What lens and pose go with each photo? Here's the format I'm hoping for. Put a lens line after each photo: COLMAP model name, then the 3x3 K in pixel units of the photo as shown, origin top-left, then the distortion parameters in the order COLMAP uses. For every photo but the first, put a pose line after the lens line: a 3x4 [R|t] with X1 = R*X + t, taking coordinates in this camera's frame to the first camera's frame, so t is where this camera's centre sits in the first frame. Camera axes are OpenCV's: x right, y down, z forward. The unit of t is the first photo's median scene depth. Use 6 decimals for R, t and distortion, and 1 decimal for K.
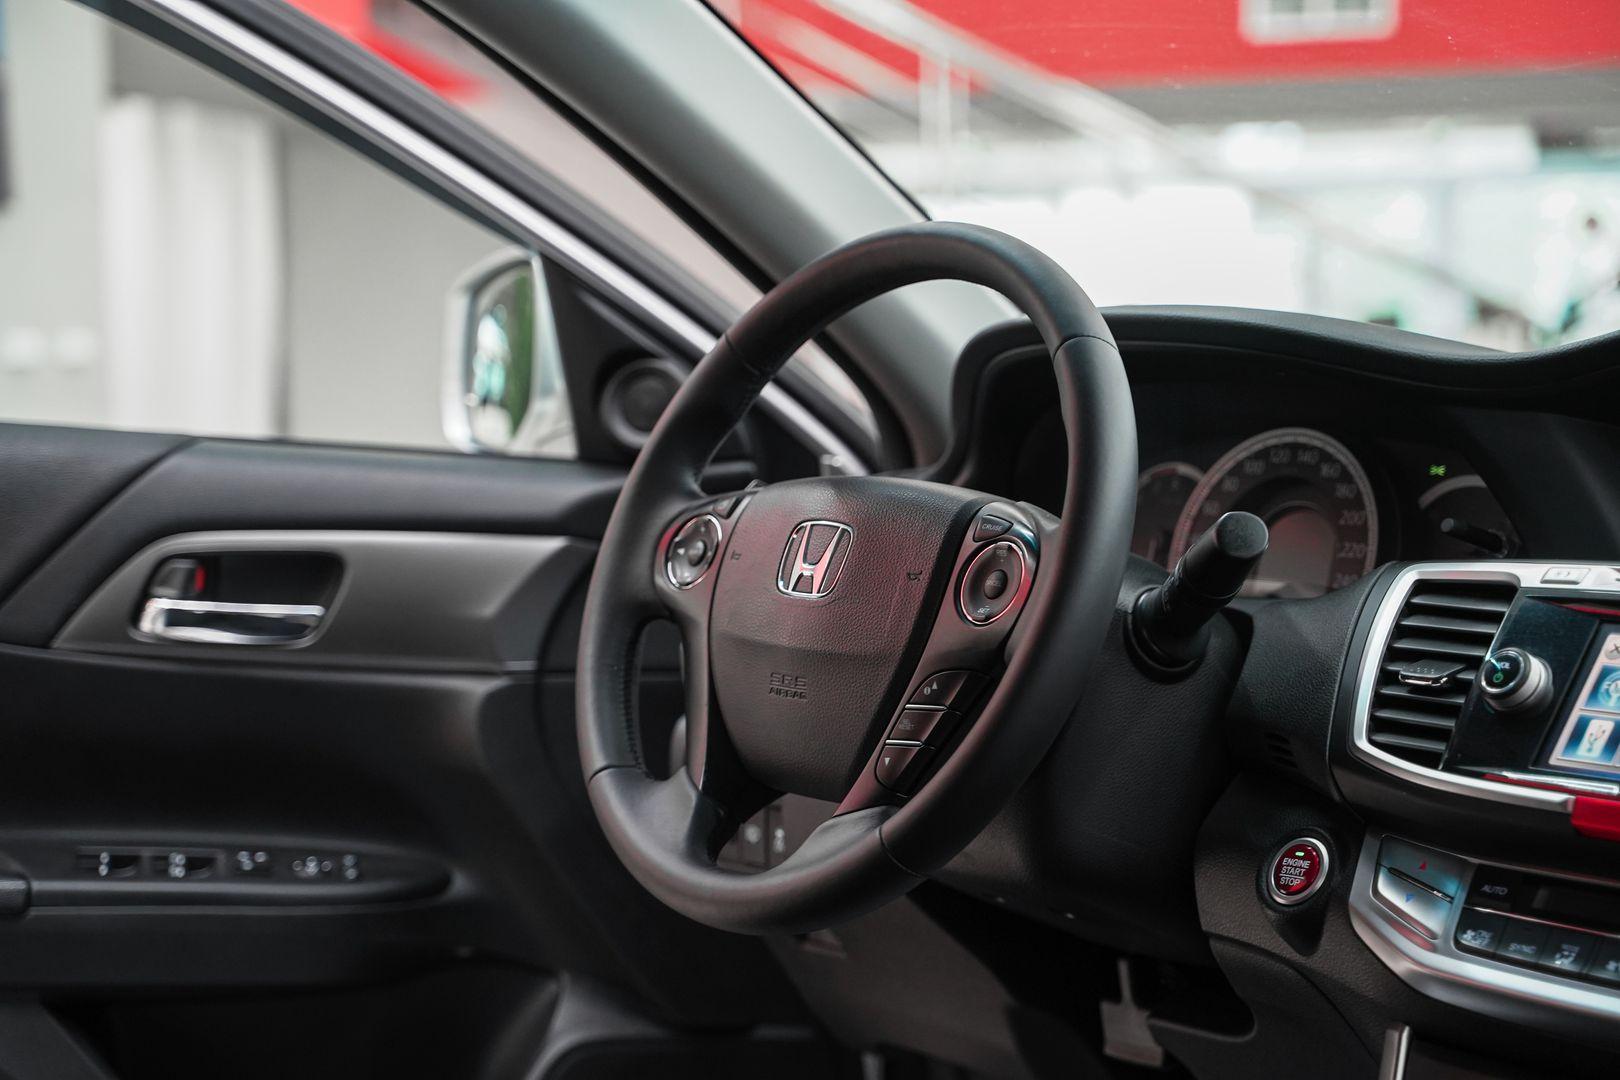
lens RADIAL K [[2971.3, 0, 810.0], [0, 2971.3, 540.0], [0, 0, 1]] dist [0.251574, 0.138156]
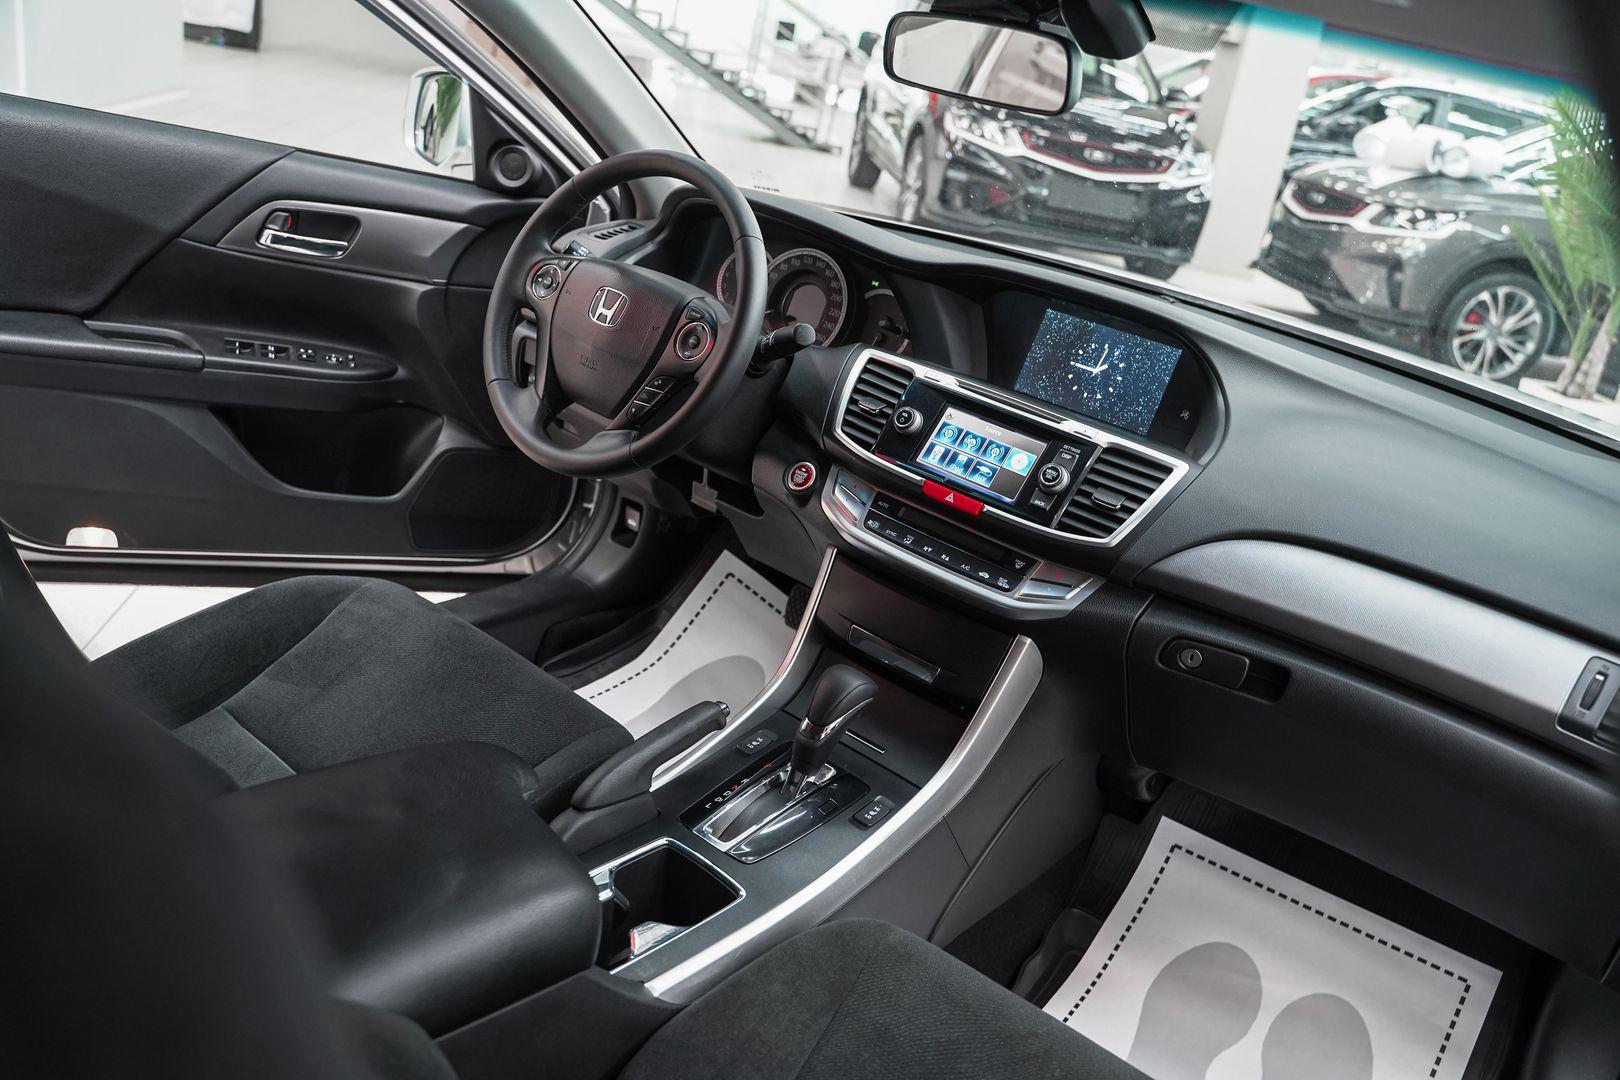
lens RADIAL K [[1296.4, 0, 808.3], [0, 1296.4, 529.0], [0, 0, 1]] dist [-0.119257, 0.108605]
pose [[0.960747, 0.091704, 0.261833, -0.092338], [-0.170970, 0.938978, 0.298479, -0.151636], [-0.218484, -0.331528, 0.917798, 0.053002]]
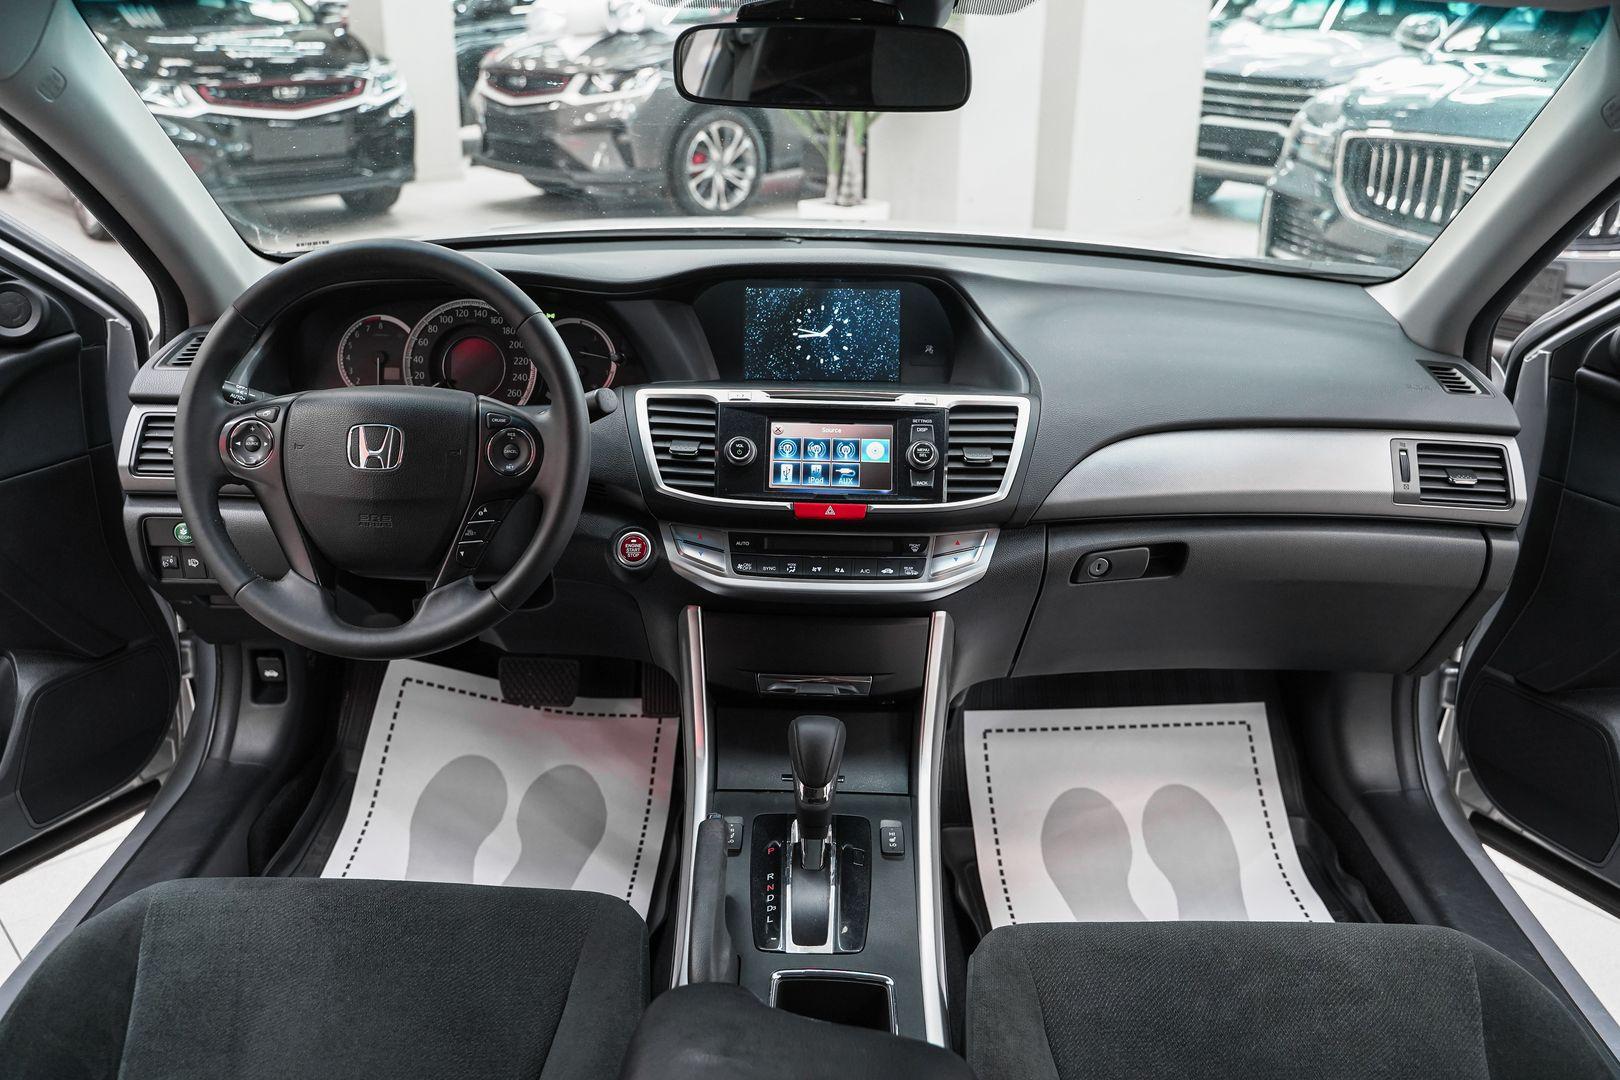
lens RADIAL K [[1308.4, 0, 786.4], [0, 1308.4, 547.3], [0, 0, 1]] dist [-0.078887, 0.004441]
pose [[0.647837, -0.276886, 0.709677, -0.411291], [0.030924, 0.940396, 0.338674, -0.194624], [-0.761151, -0.197459, 0.617786, 0.343661]]
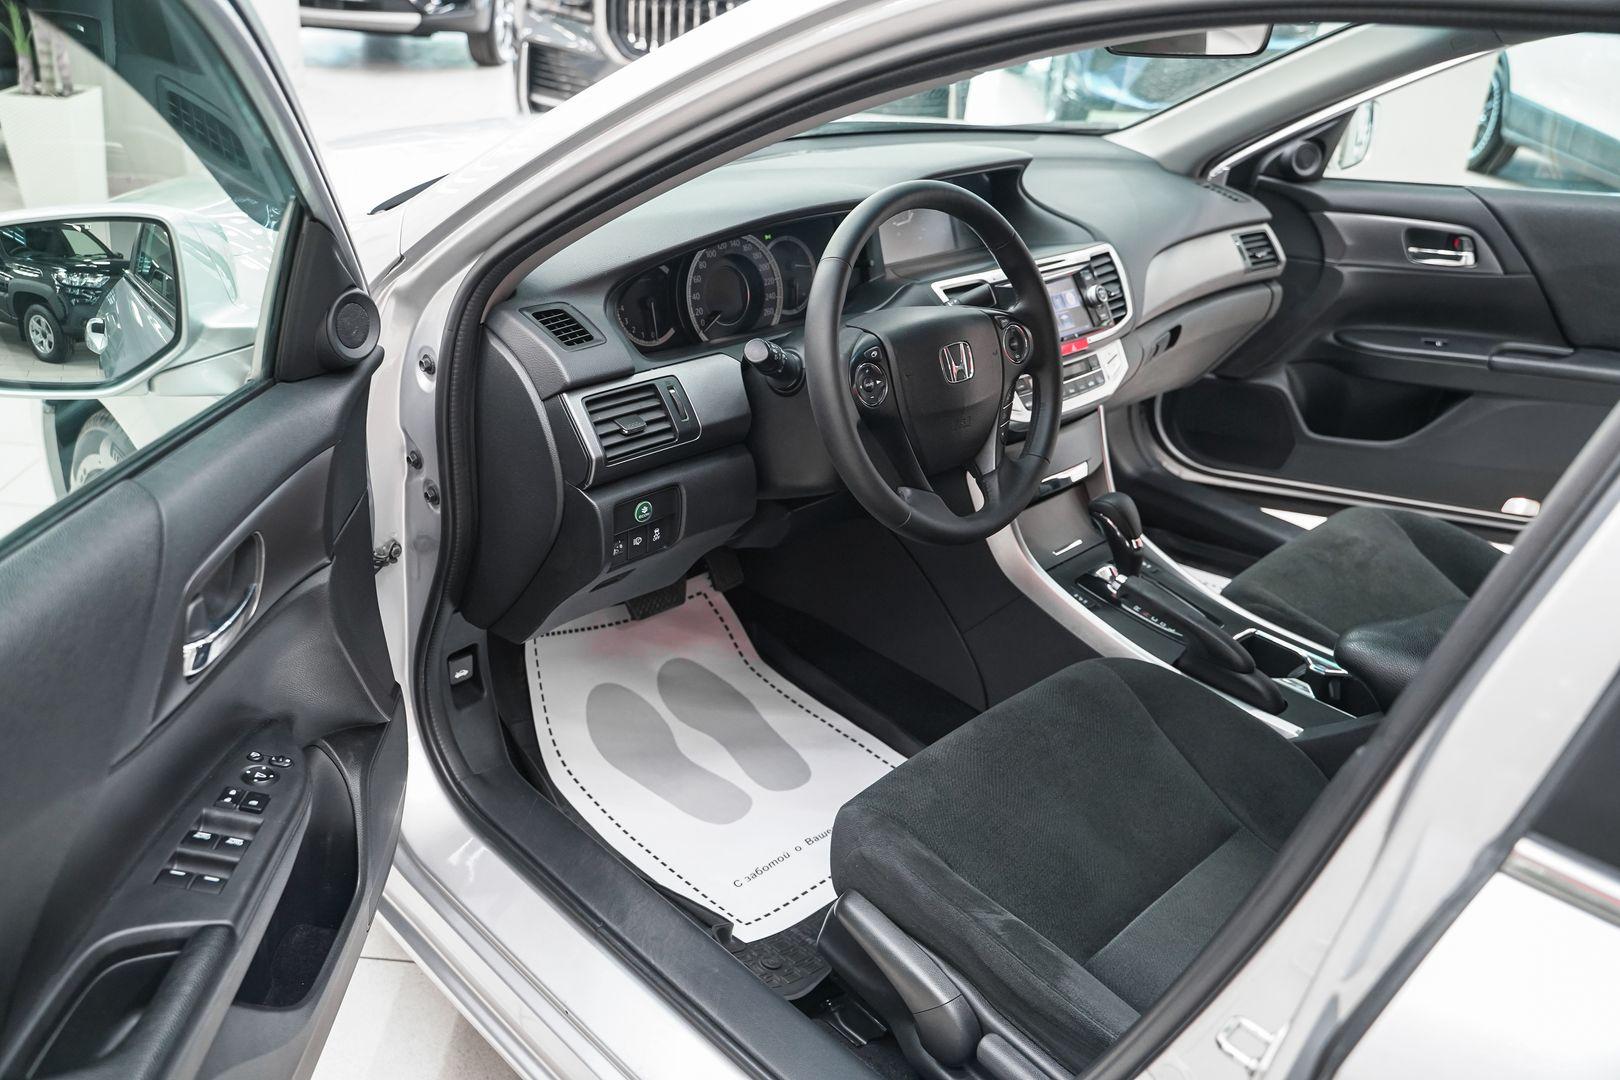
lens RADIAL K [[1296.4, 0, 808.3], [0, 1296.4, 529.0], [0, 0, 1]] dist [-0.119257, 0.108605]
pose [[-0.104411, -0.449313, 0.887252, -0.854206], [-0.003758, 0.892300, 0.451427, -0.301126], [-0.994527, 0.043800, -0.094854, 1.229107]]
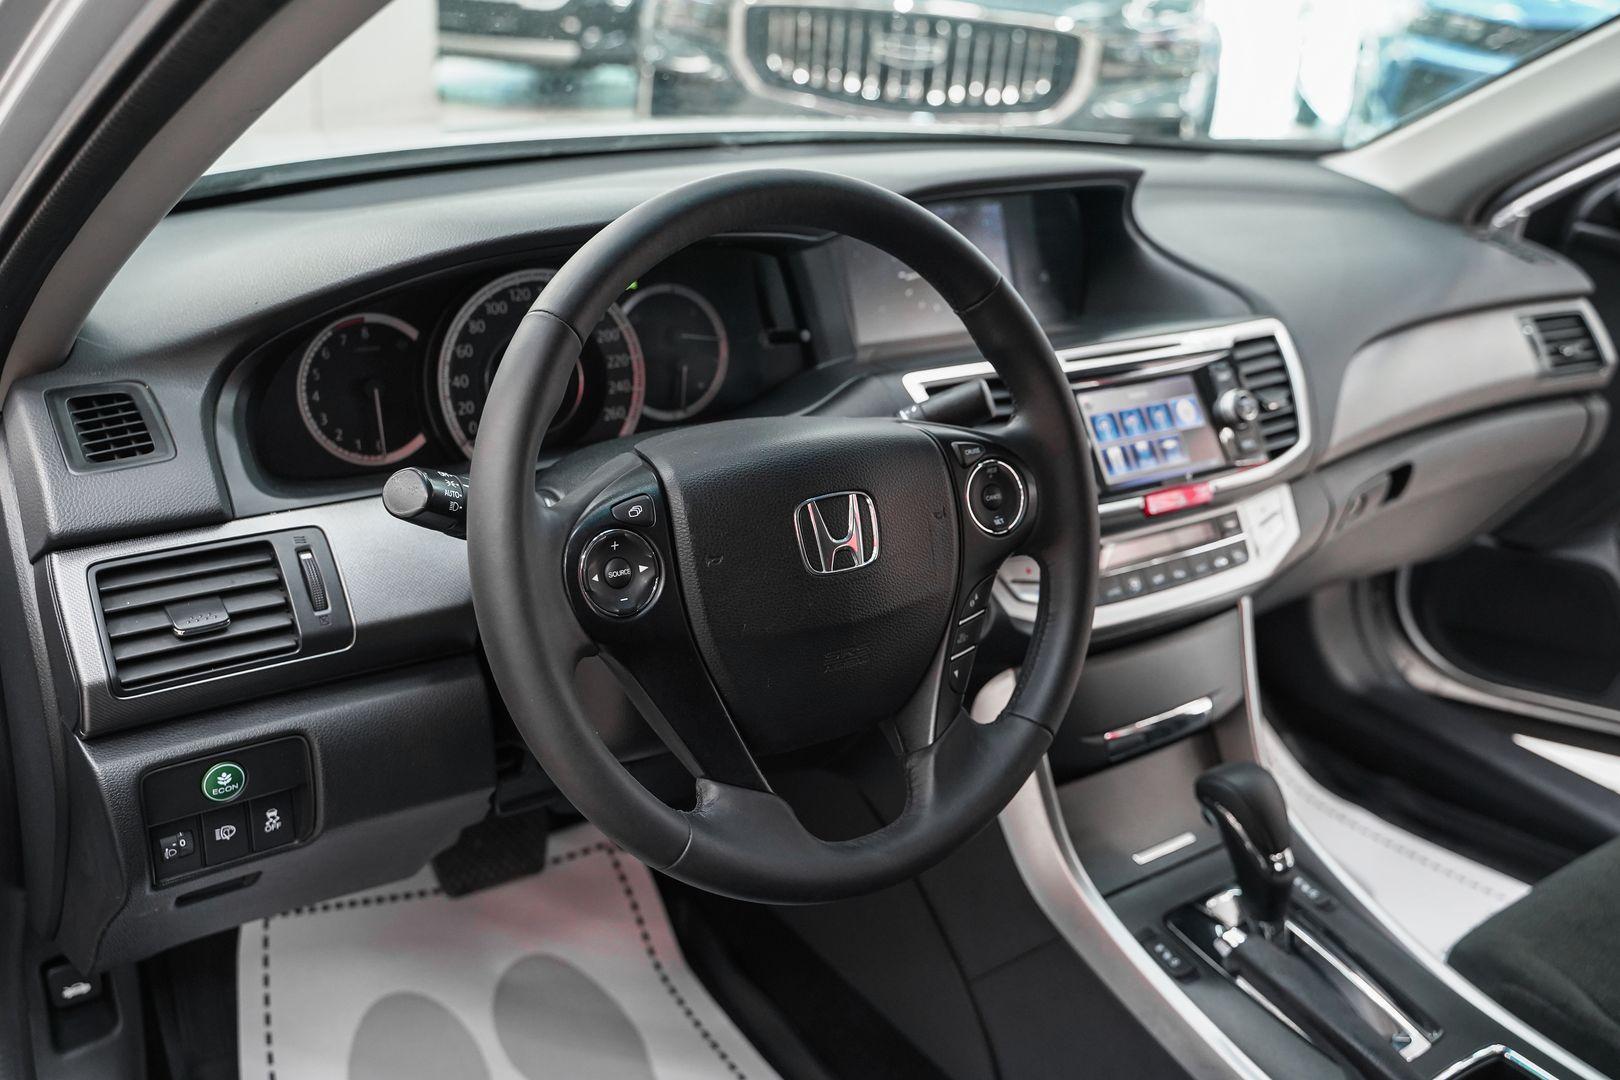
lens RADIAL K [[1496.1, 0, 810.0], [0, 1496.1, 540.0], [0, 0, 1]] dist [-0.079150, 0.094883]
pose [[0.069705, -0.380370, 0.922204, -0.483082], [0.005935, 0.924594, 0.380907, -0.190196], [-0.997550, -0.021078, 0.066707, 1.006400]]
